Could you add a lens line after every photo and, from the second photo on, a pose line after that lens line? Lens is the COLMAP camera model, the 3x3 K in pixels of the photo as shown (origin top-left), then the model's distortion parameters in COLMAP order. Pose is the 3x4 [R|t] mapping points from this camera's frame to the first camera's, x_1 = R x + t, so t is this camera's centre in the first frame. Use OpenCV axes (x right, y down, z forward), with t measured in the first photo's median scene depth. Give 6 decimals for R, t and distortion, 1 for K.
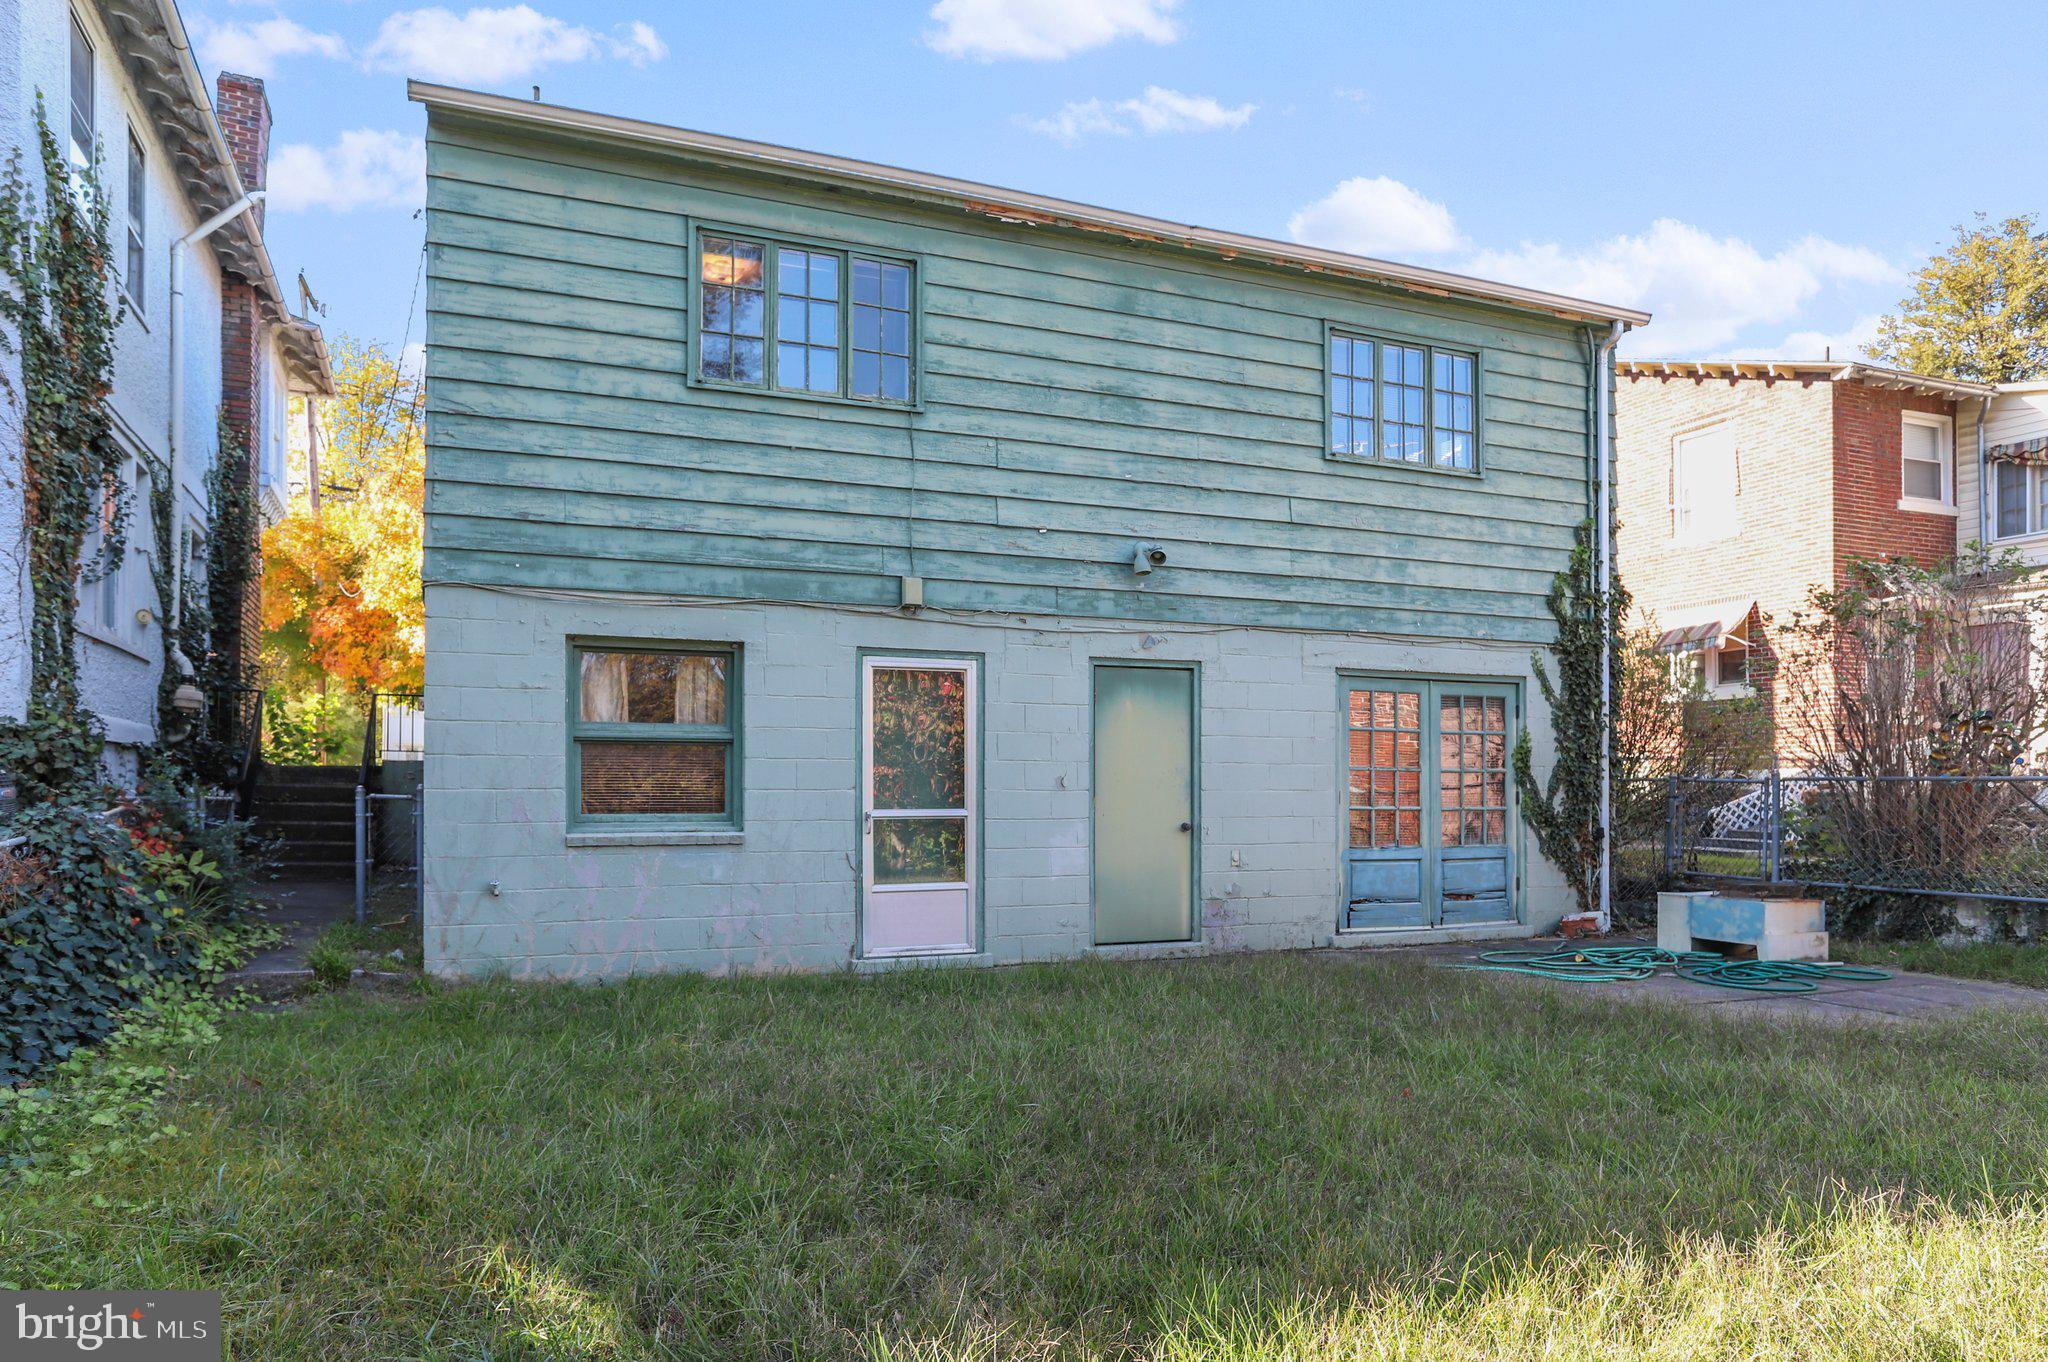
lens RADIAL K [[1339.6, 0, 1019.3], [0, 1339.6, 779.9], [0, 0, 1]] dist [-0.028470, 0.021905]
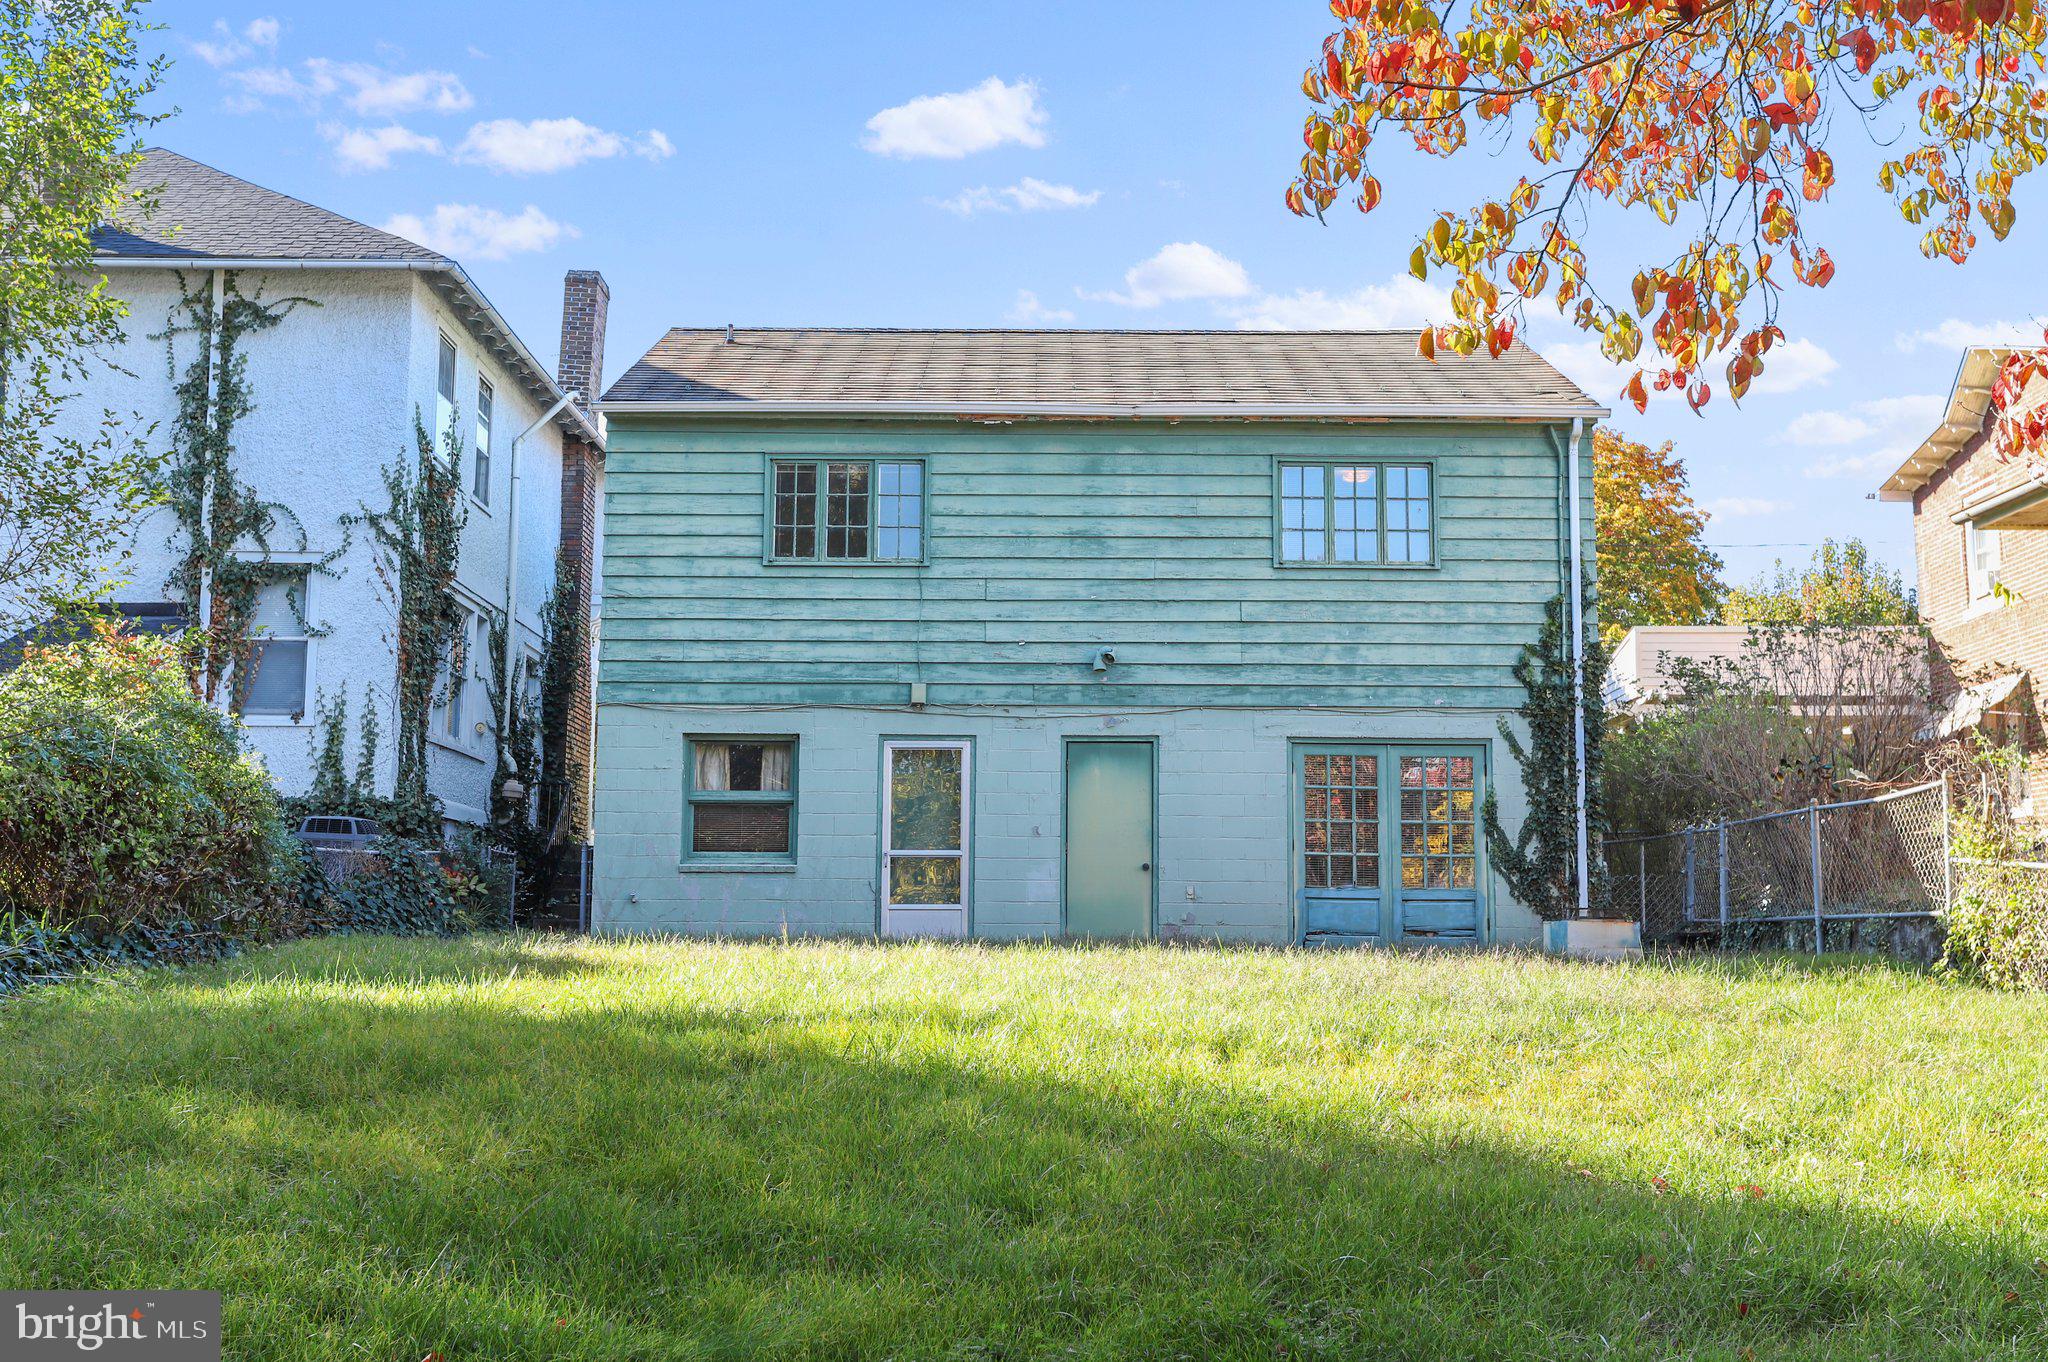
lens RADIAL K [[2223.6, 0, 1024.4], [0, 2223.6, 677.0], [0, 0, 1]] dist [0.011536, 0.174119]
pose [[0.920668, -0.044329, -0.387822, 0.848604], [-0.002876, 0.992734, -0.120299, 0.111345], [0.390336, 0.111871, 0.913850, -0.993577]]
